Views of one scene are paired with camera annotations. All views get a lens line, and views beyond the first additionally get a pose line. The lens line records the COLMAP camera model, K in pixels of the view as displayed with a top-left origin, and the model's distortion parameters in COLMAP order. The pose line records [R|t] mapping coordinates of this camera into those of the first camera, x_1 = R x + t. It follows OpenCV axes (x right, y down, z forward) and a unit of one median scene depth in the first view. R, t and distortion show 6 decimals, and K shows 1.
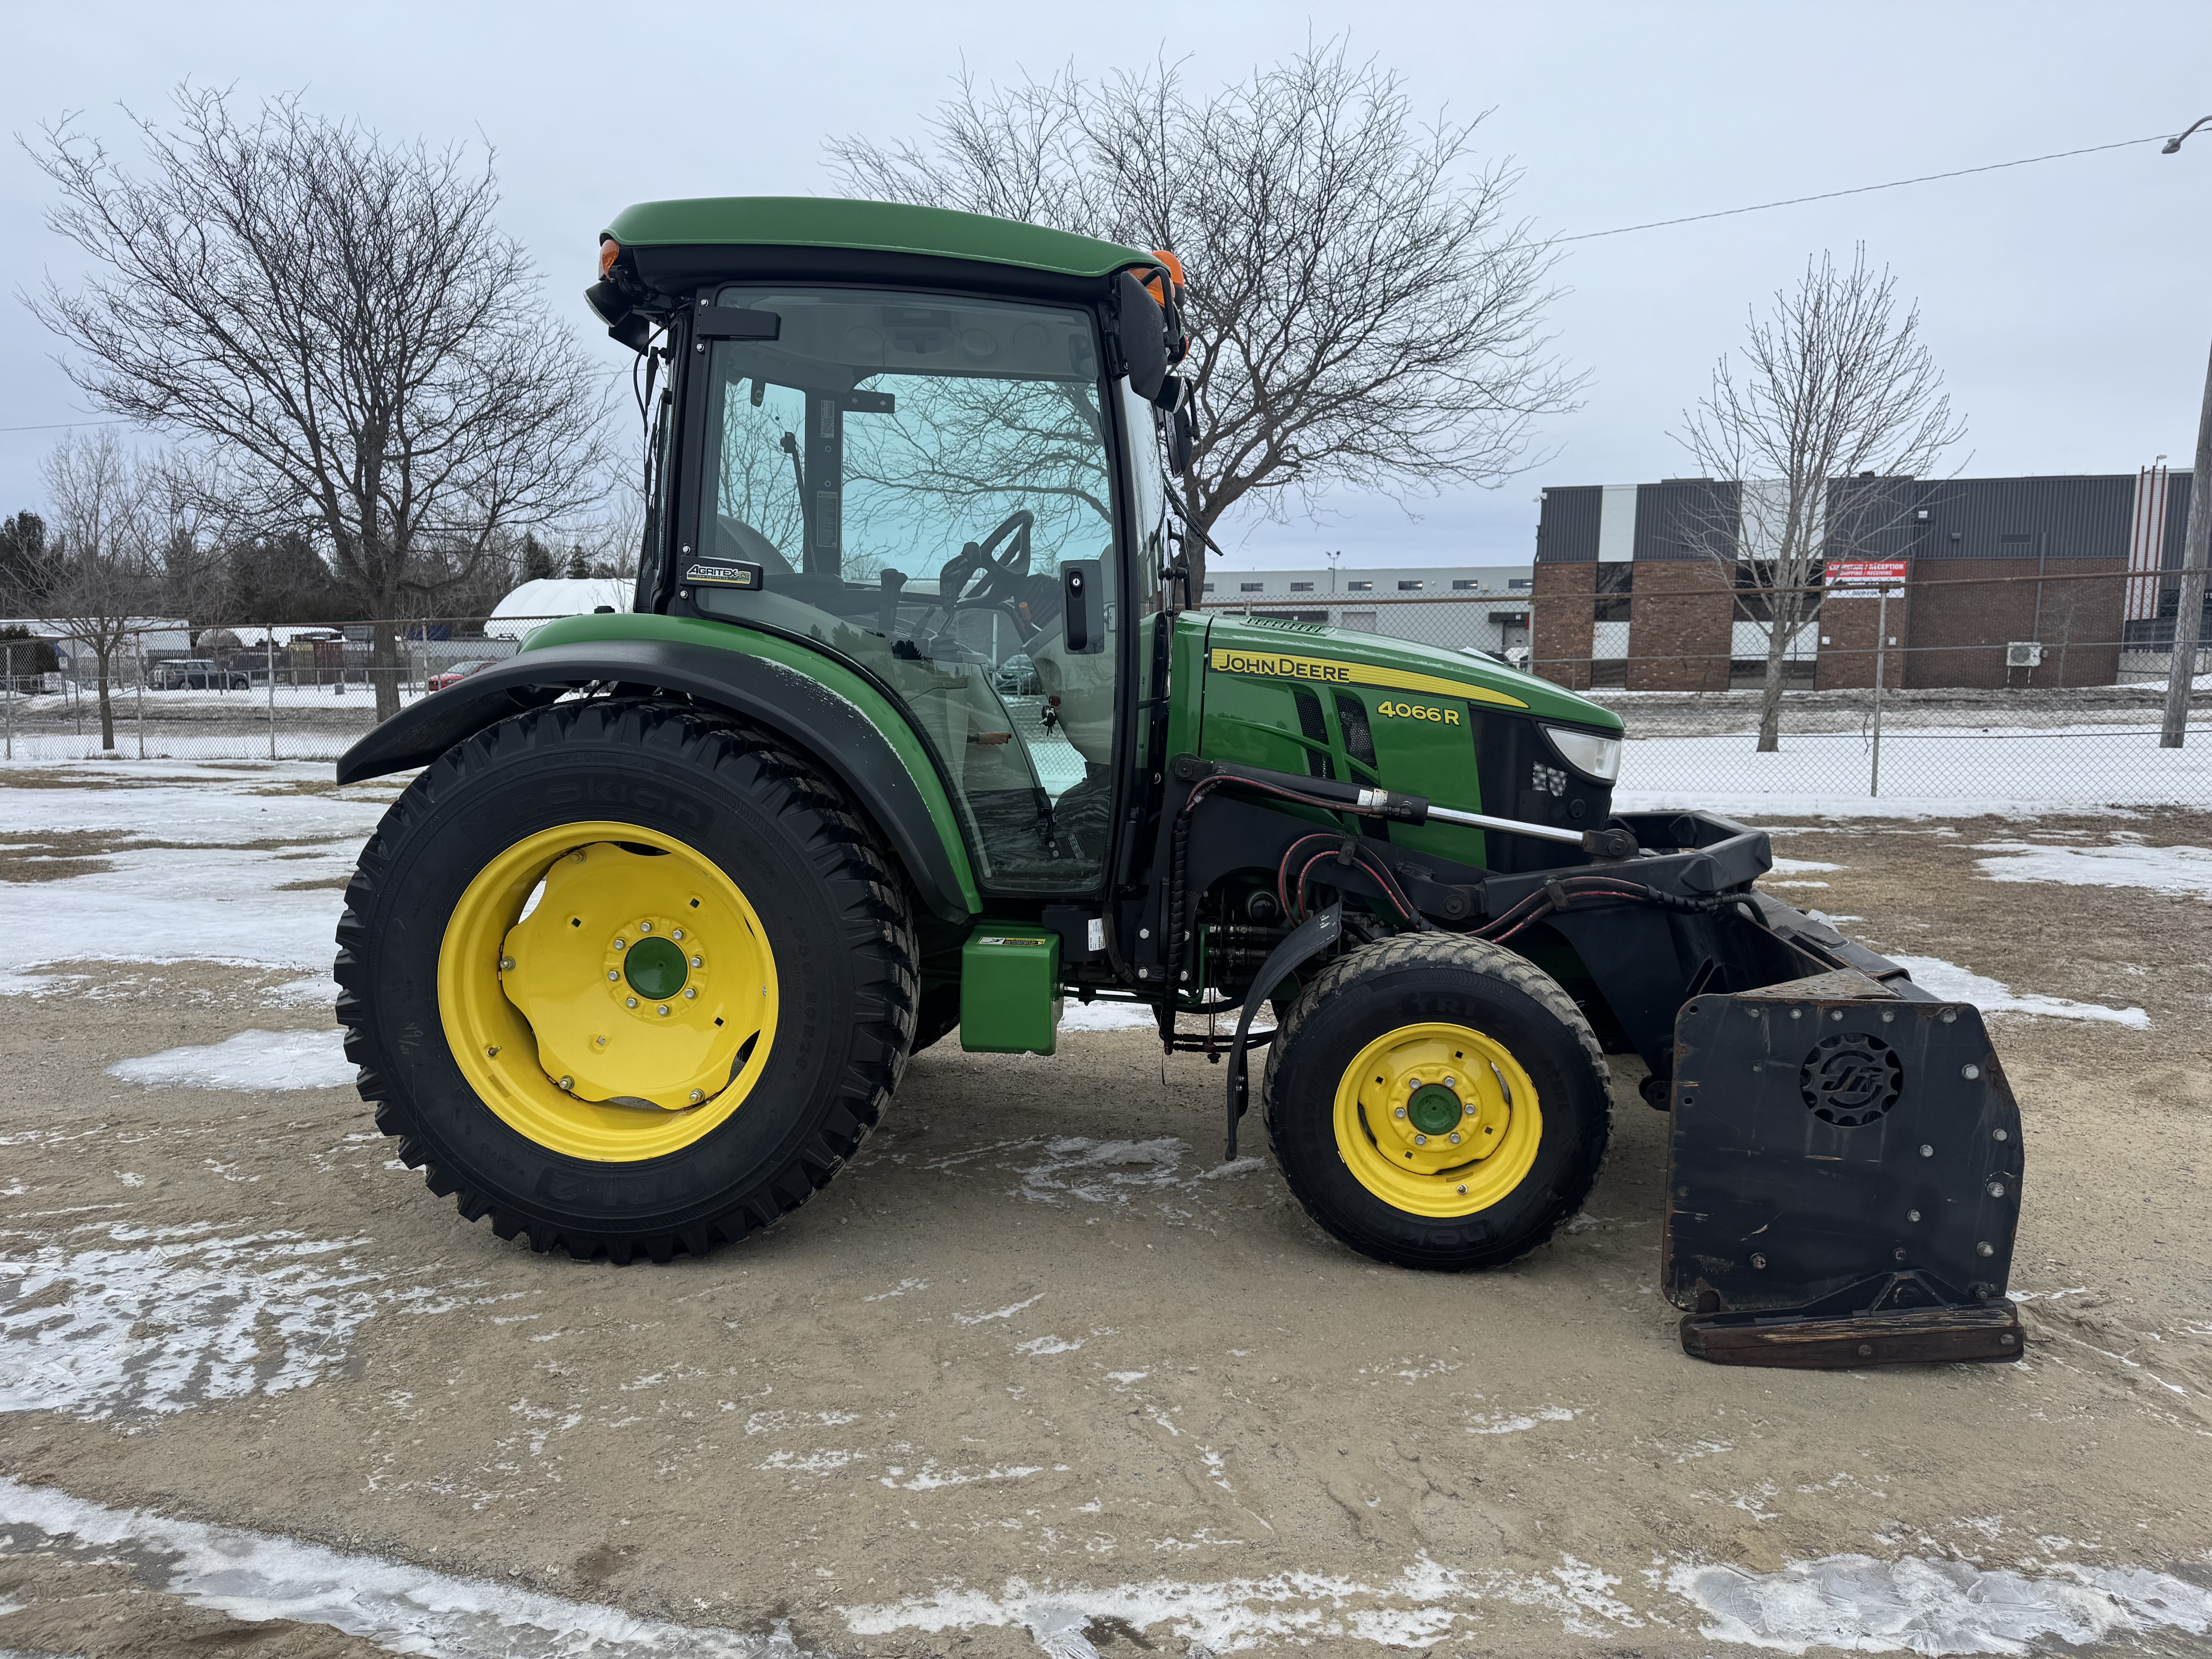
lens RADIAL K [[1552.7, 0, 1114.5], [0, 1552.7, 825.7], [0, 0, 1]] dist [0.042444, -0.042106]
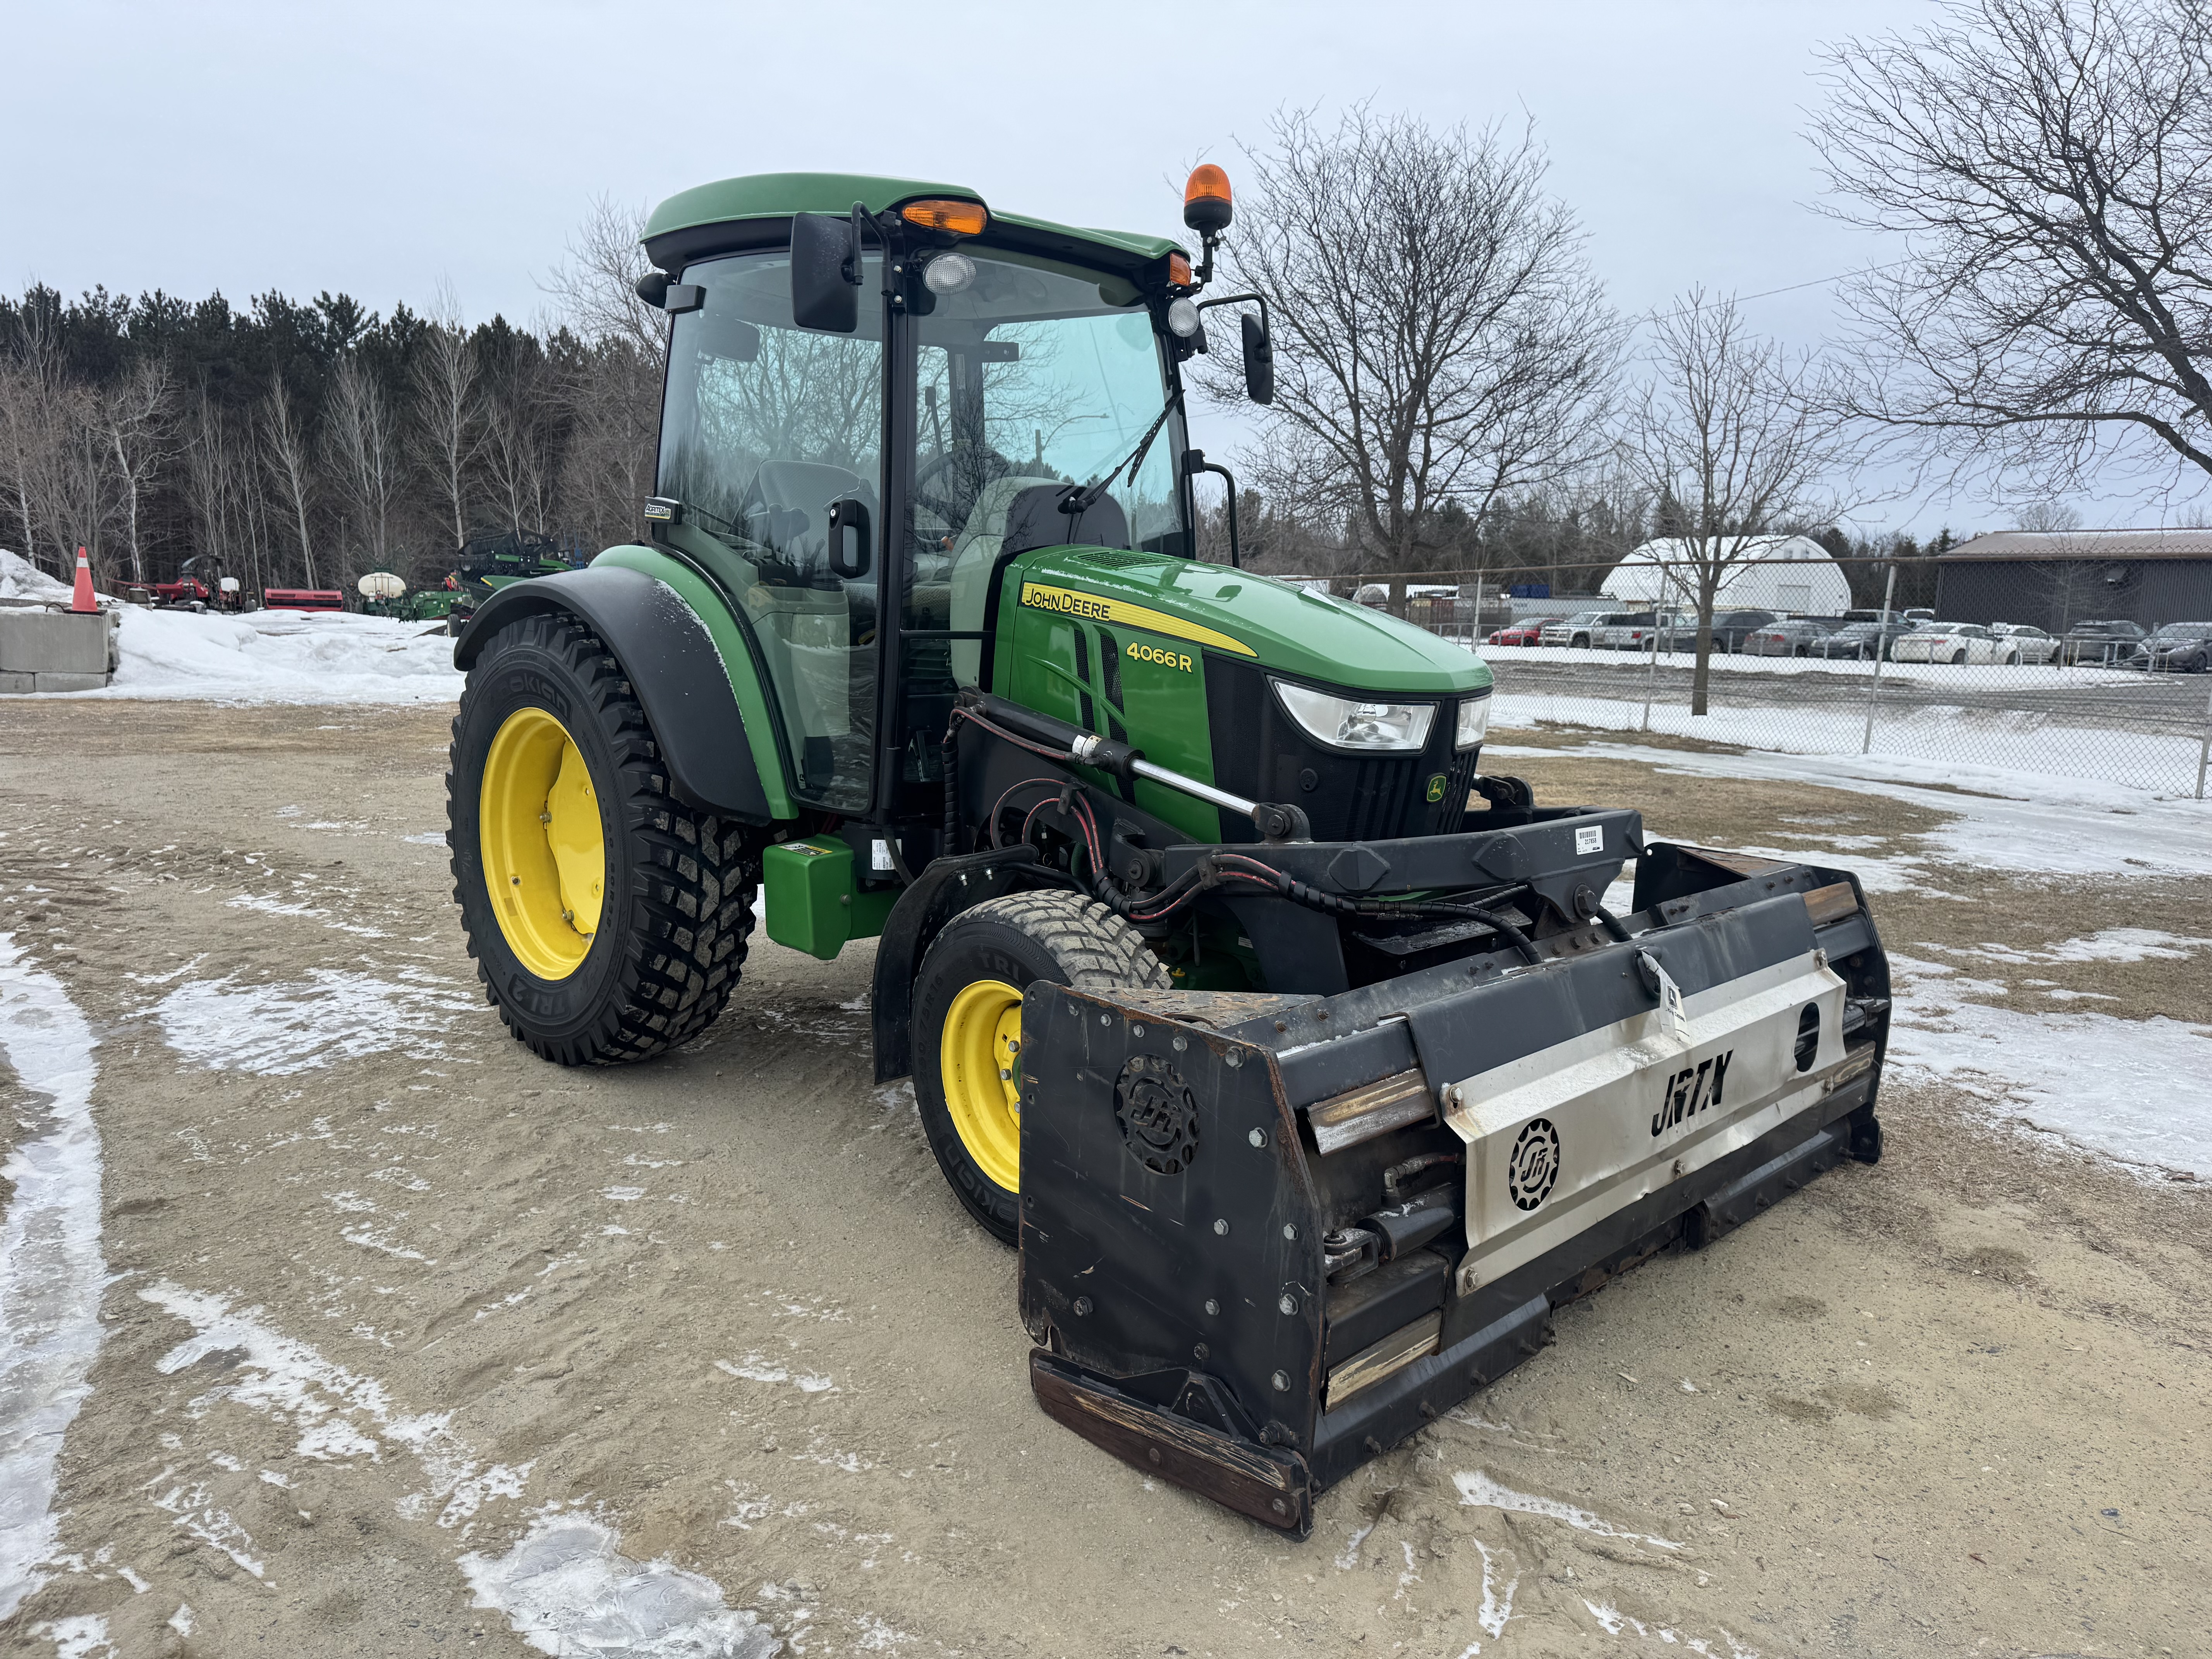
lens RADIAL K [[1552.7, 0, 1094.9], [0, 1552.7, 815.5], [0, 0, 1]] dist [0.042444, -0.042106]
pose [[0.759125, 0.108653, -0.641813, 0.927452], [-0.096605, 0.993858, 0.053988, -0.031879], [0.643737, 0.021018, 0.764959, 0.356451]]
